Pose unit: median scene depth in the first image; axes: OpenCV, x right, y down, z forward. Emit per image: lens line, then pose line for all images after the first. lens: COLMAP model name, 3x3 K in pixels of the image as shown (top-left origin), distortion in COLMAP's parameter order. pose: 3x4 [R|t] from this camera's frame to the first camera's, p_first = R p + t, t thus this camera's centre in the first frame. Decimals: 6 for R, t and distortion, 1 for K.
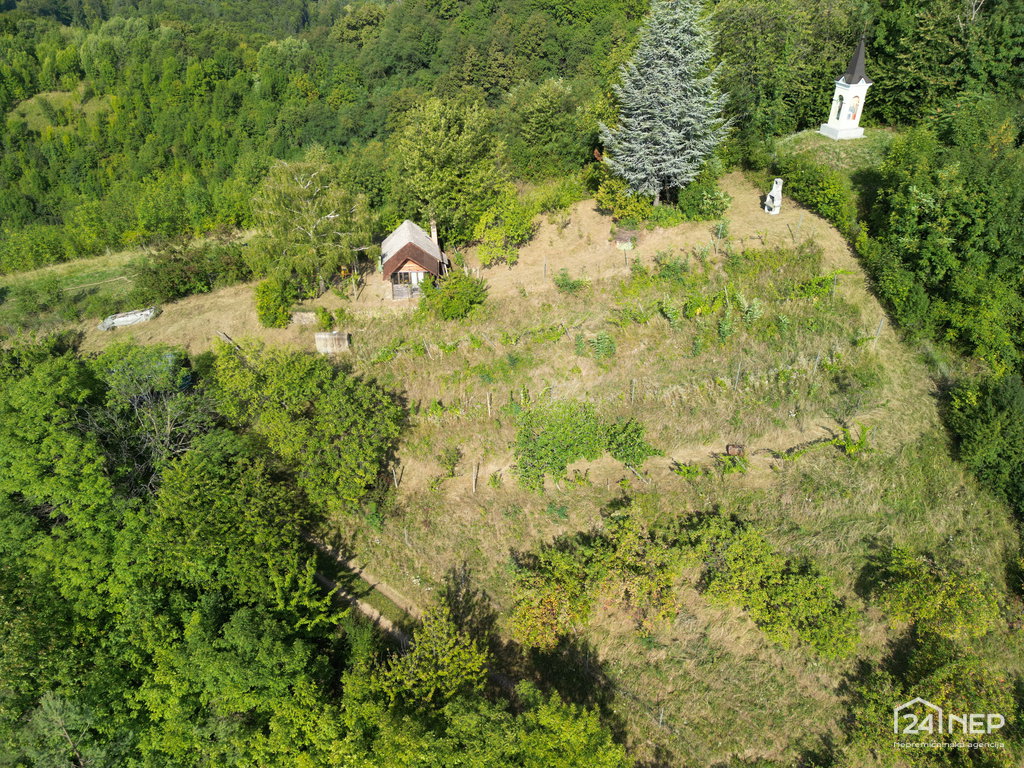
lens RADIAL K [[751.5, 0, 514.1], [0, 751.5, 382.7], [0, 0, 1]] dist [0.020802, -0.001542]
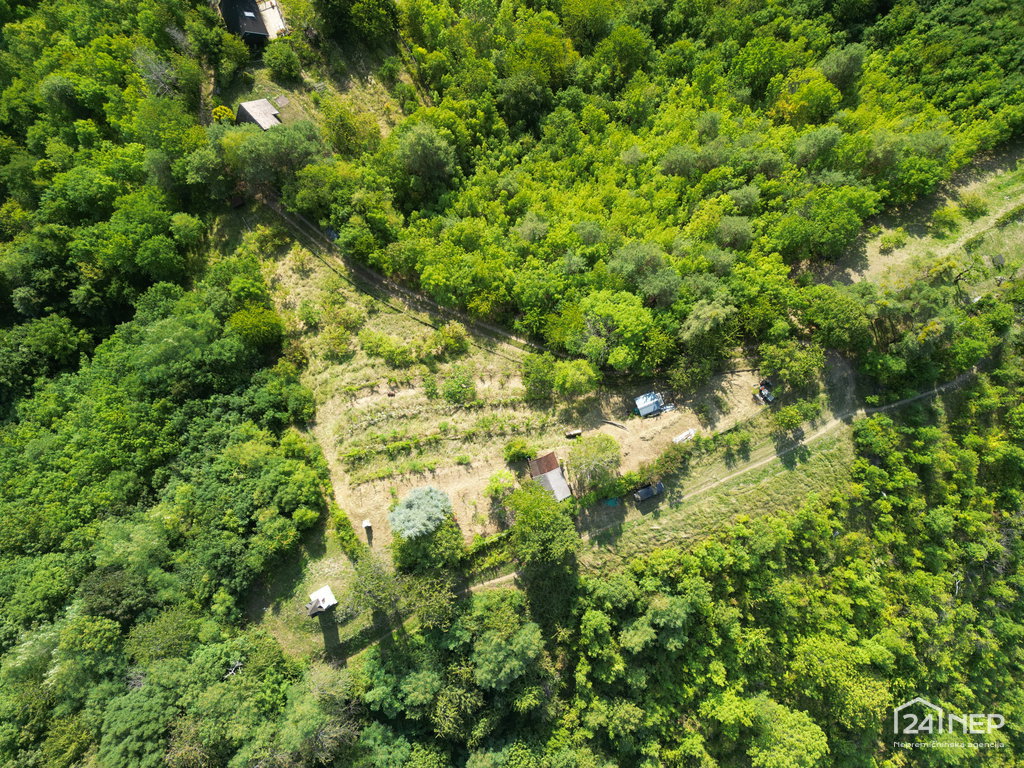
lens RADIAL K [[751.5, 0, 514.1], [0, 751.5, 382.7], [0, 0, 1]] dist [0.020802, -0.001542]
pose [[-0.972606, 0.232455, -0.001665, -0.129270], [-0.106988, -0.441259, 0.890979, -2.263472], [0.206378, 0.866750, 0.454041, -0.141658]]
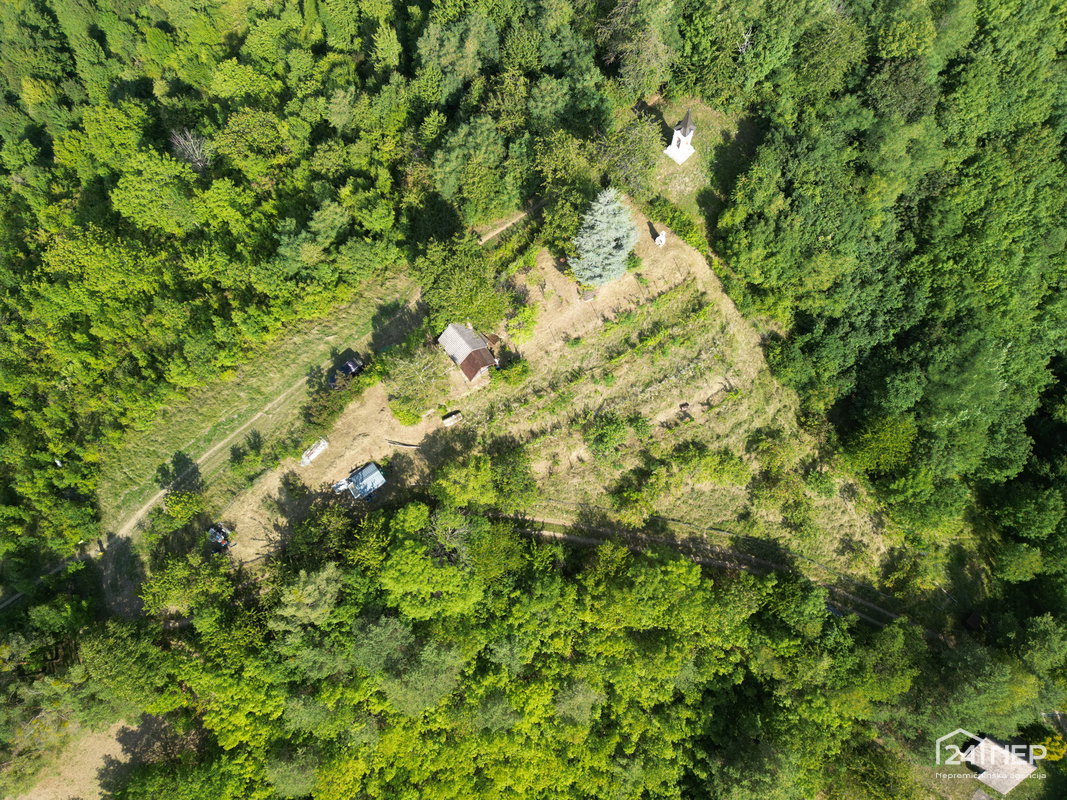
lens RADIAL K [[783.1, 0, 535.7], [0, 783.1, 398.6], [0, 0, 1]] dist [0.020802, -0.001542]
pose [[0.876268, -0.452015, 0.166842, -0.425193], [0.242467, 0.712914, 0.657999, -1.460797], [-0.416370, -0.536130, 0.734303, -0.424459]]
